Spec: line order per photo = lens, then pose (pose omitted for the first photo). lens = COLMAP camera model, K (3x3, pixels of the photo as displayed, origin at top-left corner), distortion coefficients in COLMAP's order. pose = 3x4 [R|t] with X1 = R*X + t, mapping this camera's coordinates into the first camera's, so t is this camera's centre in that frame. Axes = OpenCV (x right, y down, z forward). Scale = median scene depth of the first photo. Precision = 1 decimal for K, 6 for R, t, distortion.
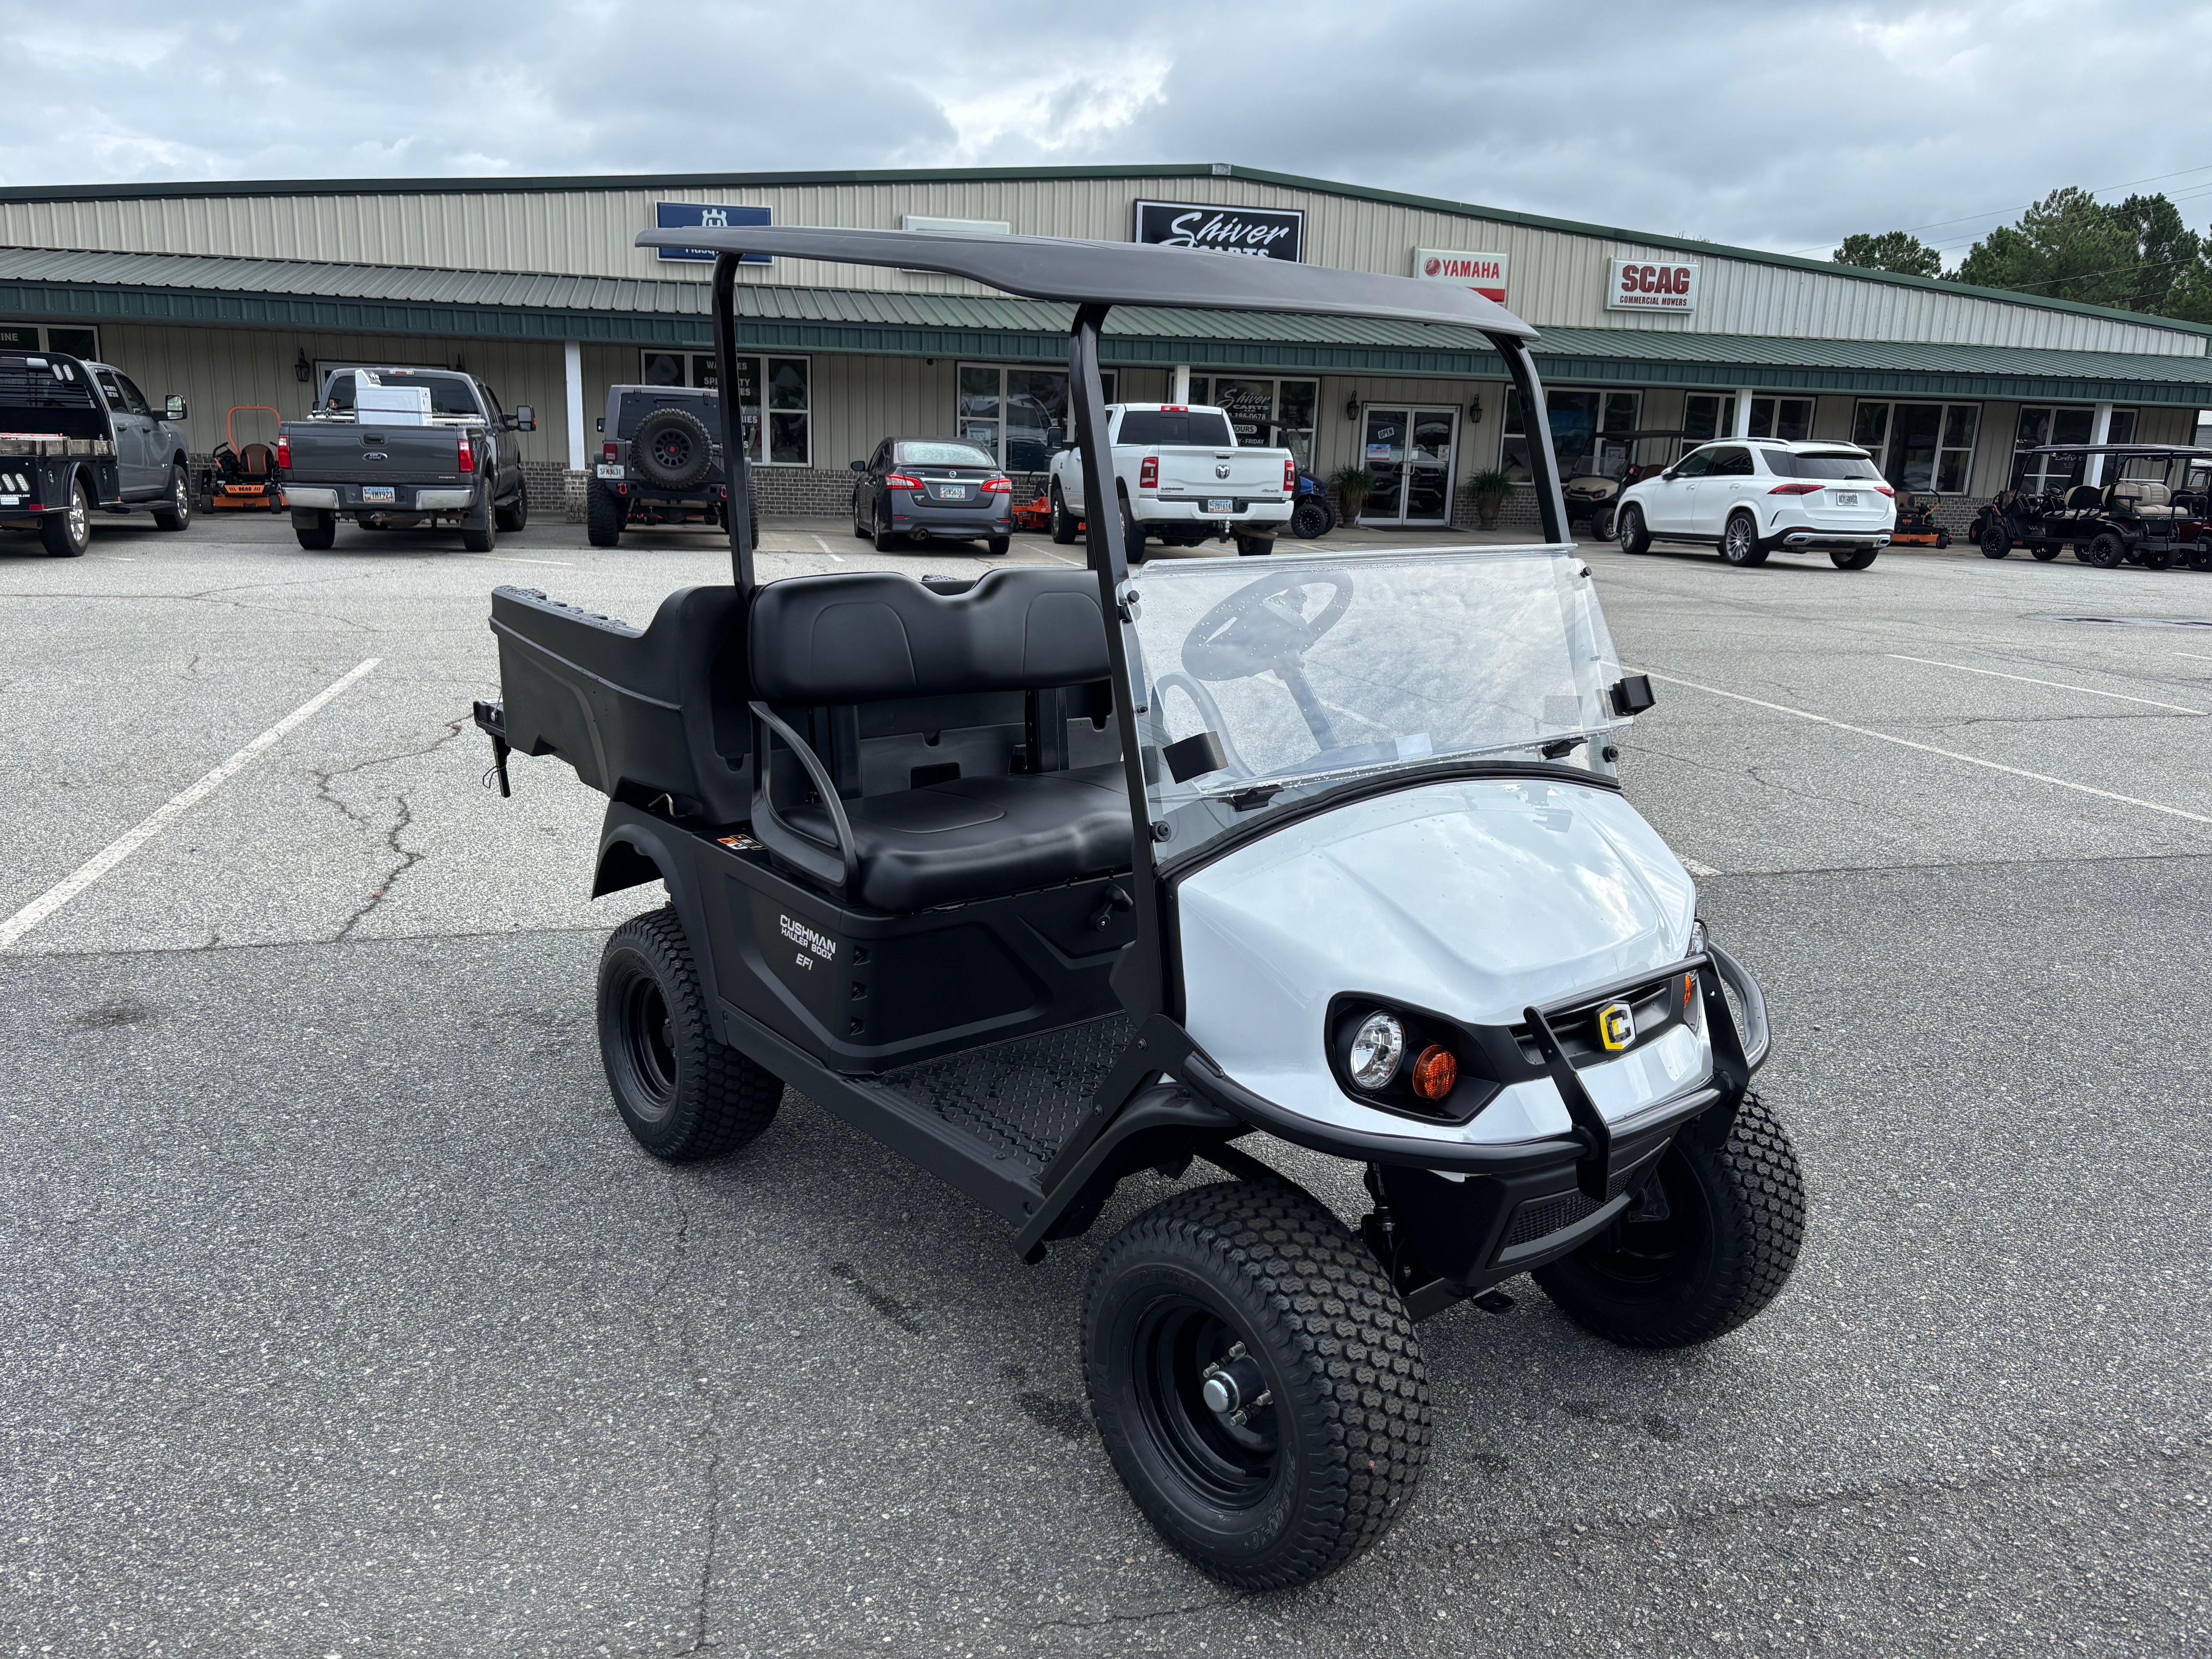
lens RADIAL K [[1664.9, 0, 1105.4], [0, 1664.9, 829.6], [0, 0, 1]] dist [0.013328, 0.002613]
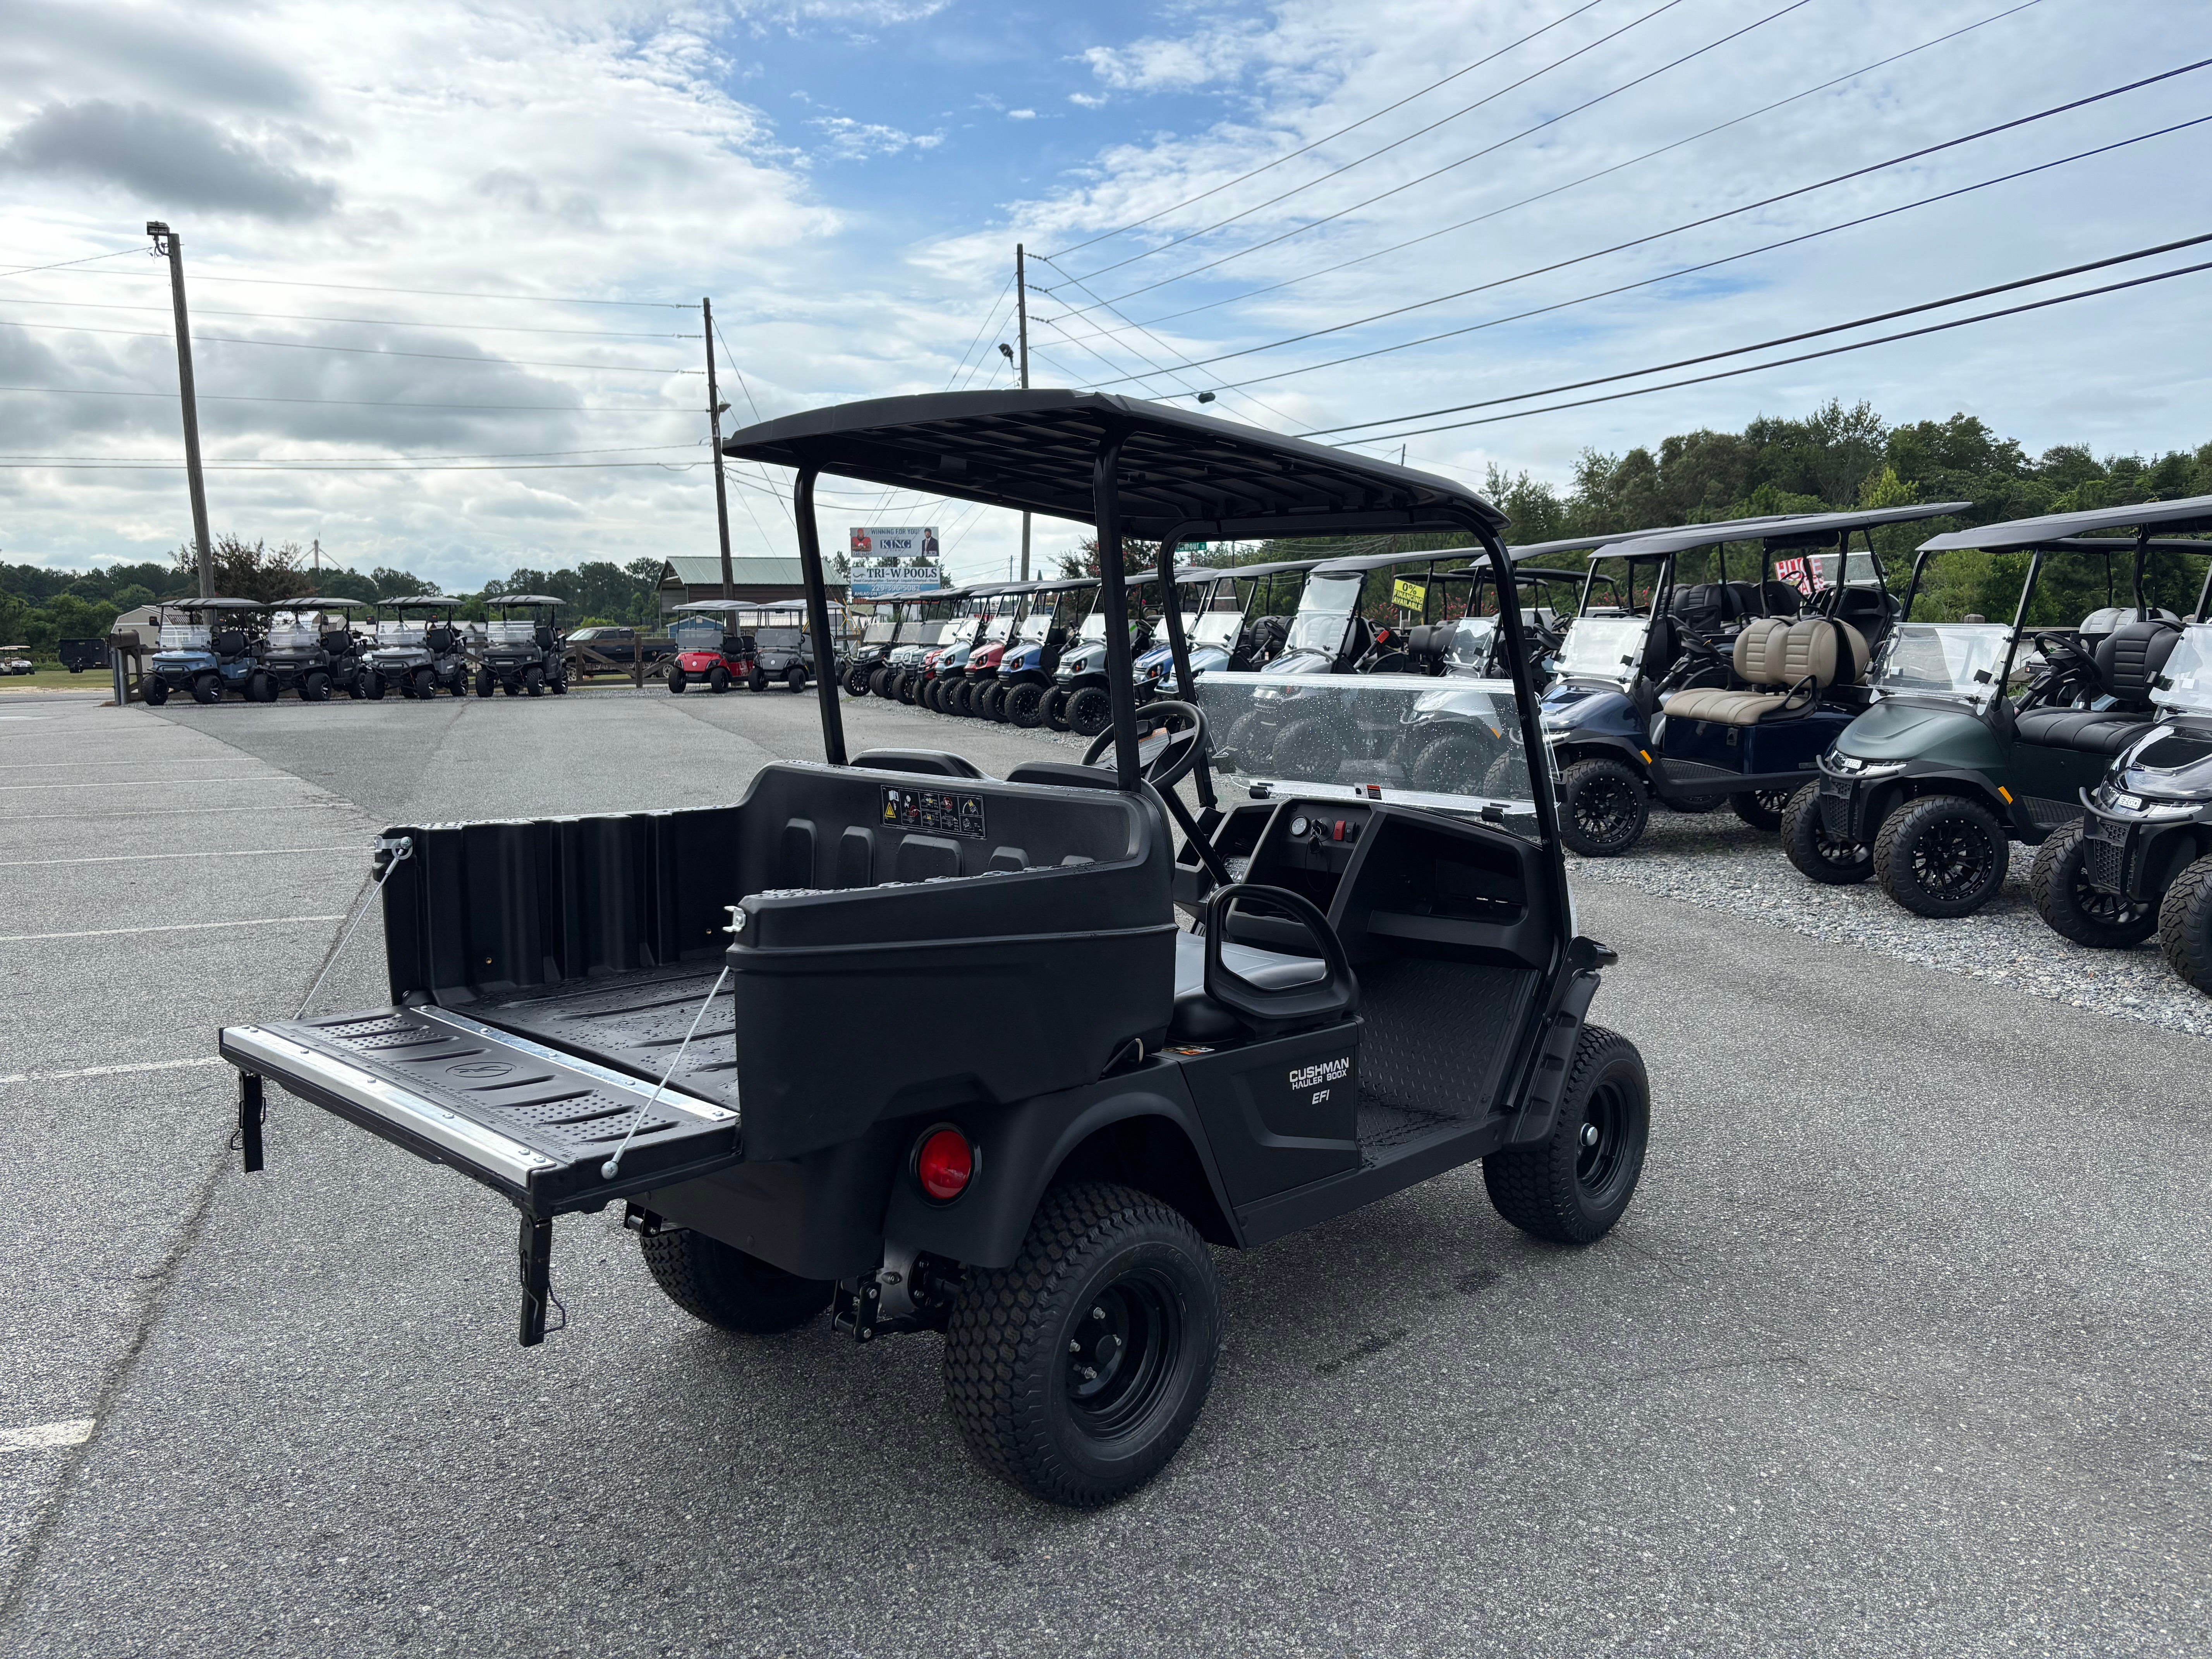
lens RADIAL K [[1664.9, 0, 1106.3], [0, 1664.9, 829.7], [0, 0, 1]] dist [0.013328, 0.002613]
pose [[-0.105023, -0.149482, 0.983171, -1.206879], [0.228179, 0.958640, 0.170127, -0.303101], [-0.967938, 0.242206, -0.066571, 1.171244]]
